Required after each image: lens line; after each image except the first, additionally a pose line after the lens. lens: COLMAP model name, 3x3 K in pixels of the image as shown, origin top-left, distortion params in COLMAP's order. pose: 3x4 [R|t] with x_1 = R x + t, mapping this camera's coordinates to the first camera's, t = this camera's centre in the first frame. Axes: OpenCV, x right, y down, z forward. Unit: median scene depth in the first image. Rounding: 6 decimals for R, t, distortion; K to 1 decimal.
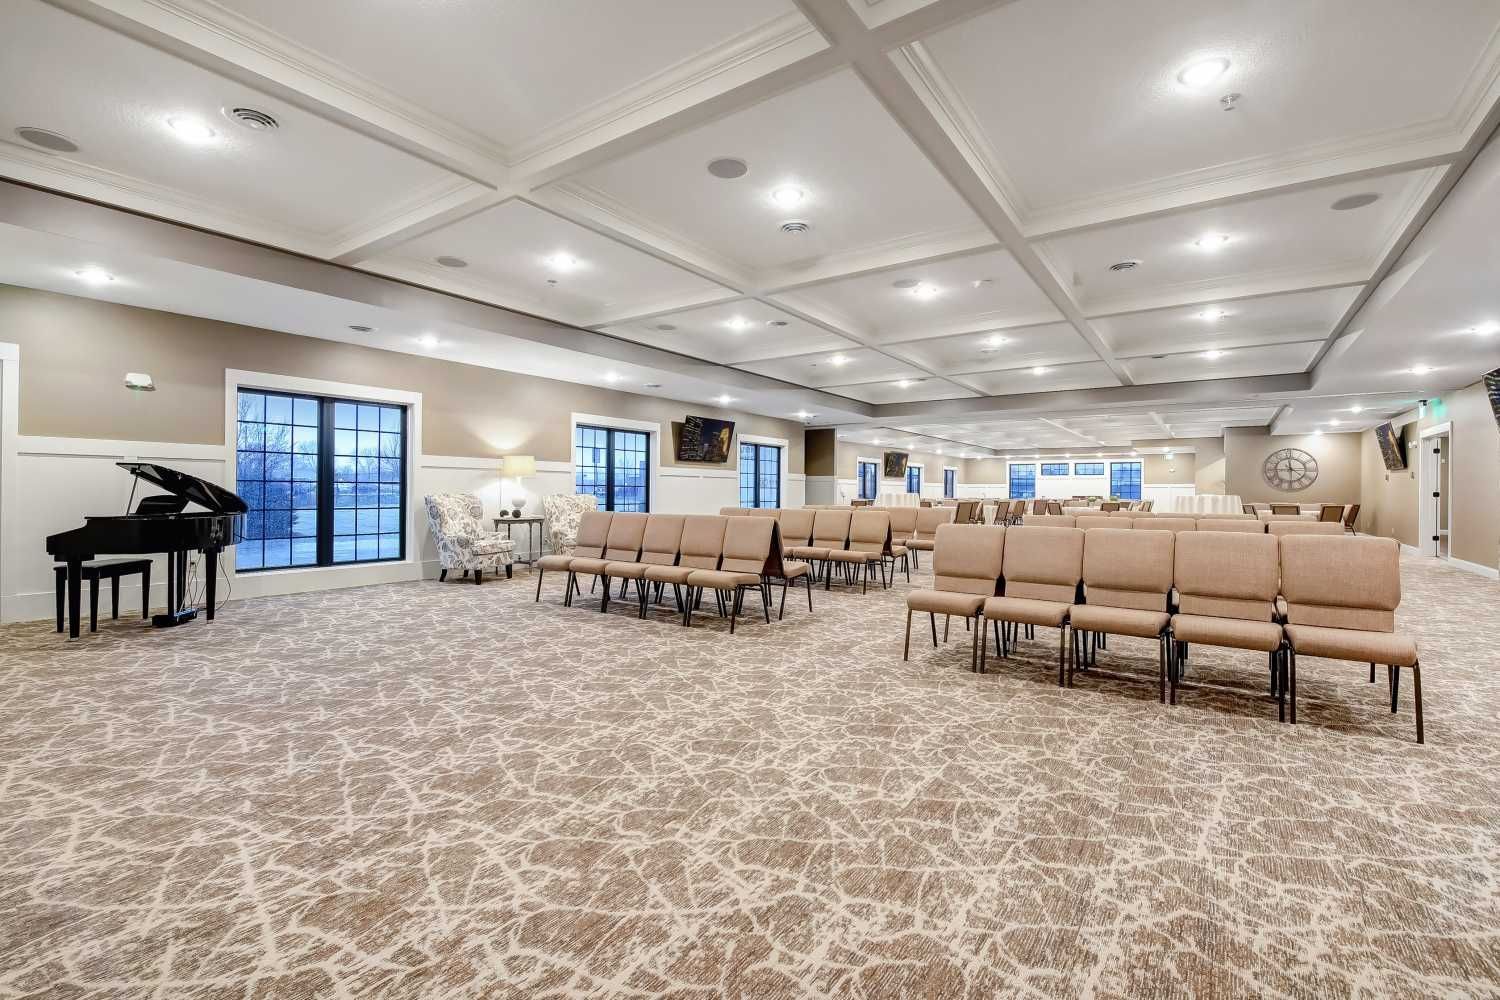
lens RADIAL K [[662.4, 0, 747.4], [0, 662.4, 492.9], [0, 0, 1]] dist [-0.009173, -0.001663]
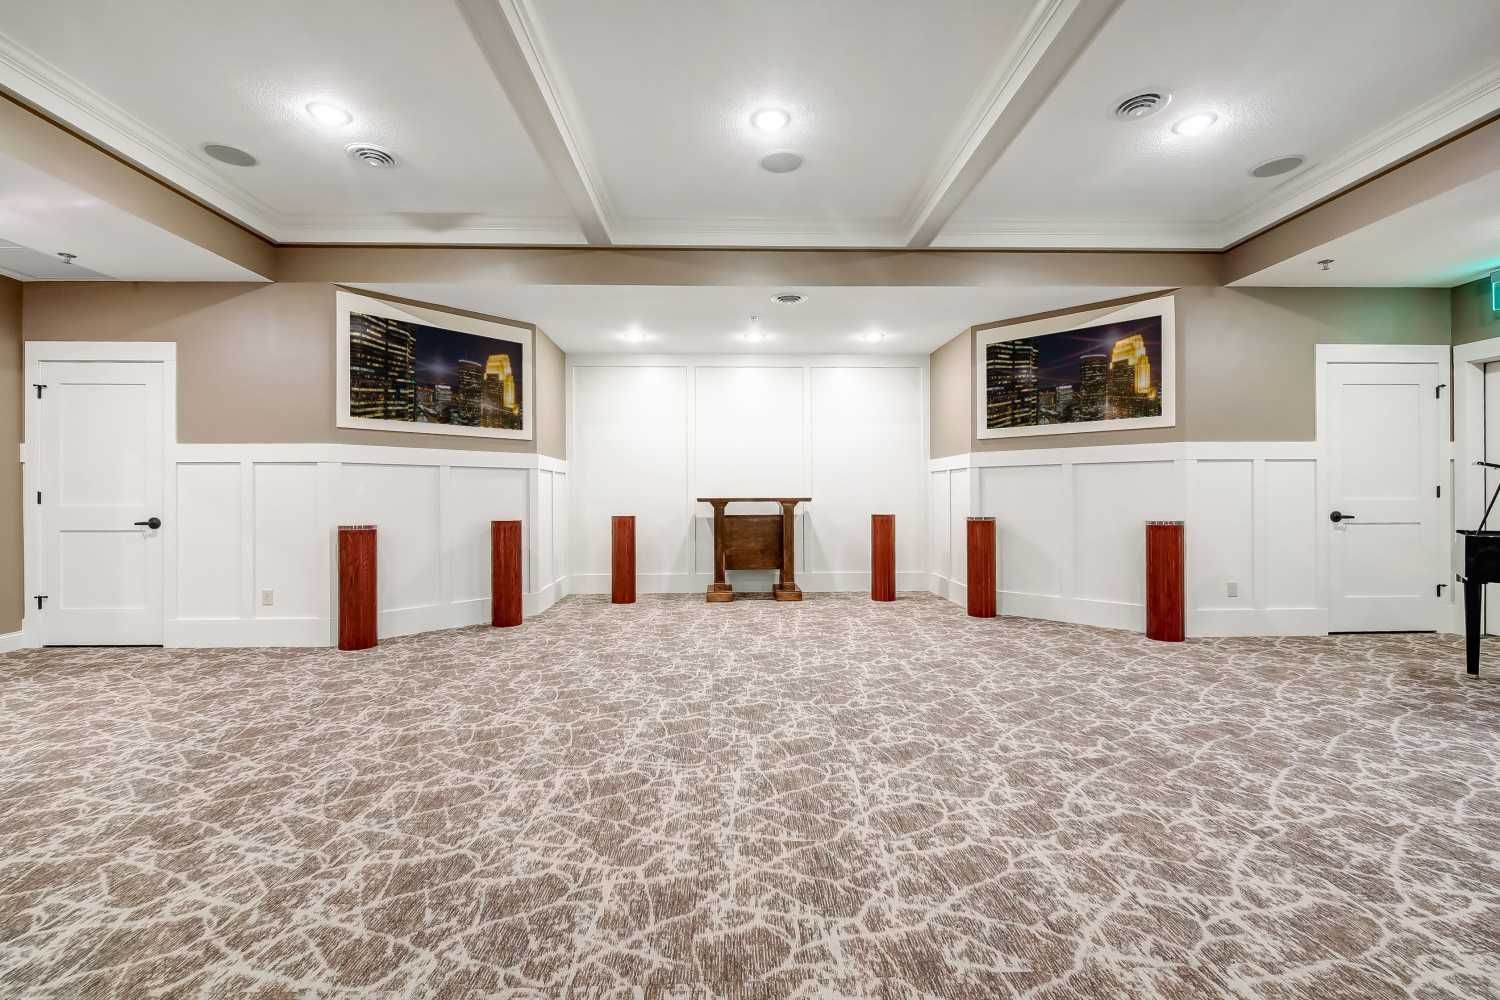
lens RADIAL K [[662.4, 0, 742.8], [0, 662.4, 495.1], [0, 0, 1]] dist [-0.009173, -0.001663]
pose [[-0.806026, -0.003992, -0.591867, 0.379946], [-0.004458, 0.999990, -0.000674, -0.002963], [0.591863, 0.002096, -0.806036, 1.989758]]
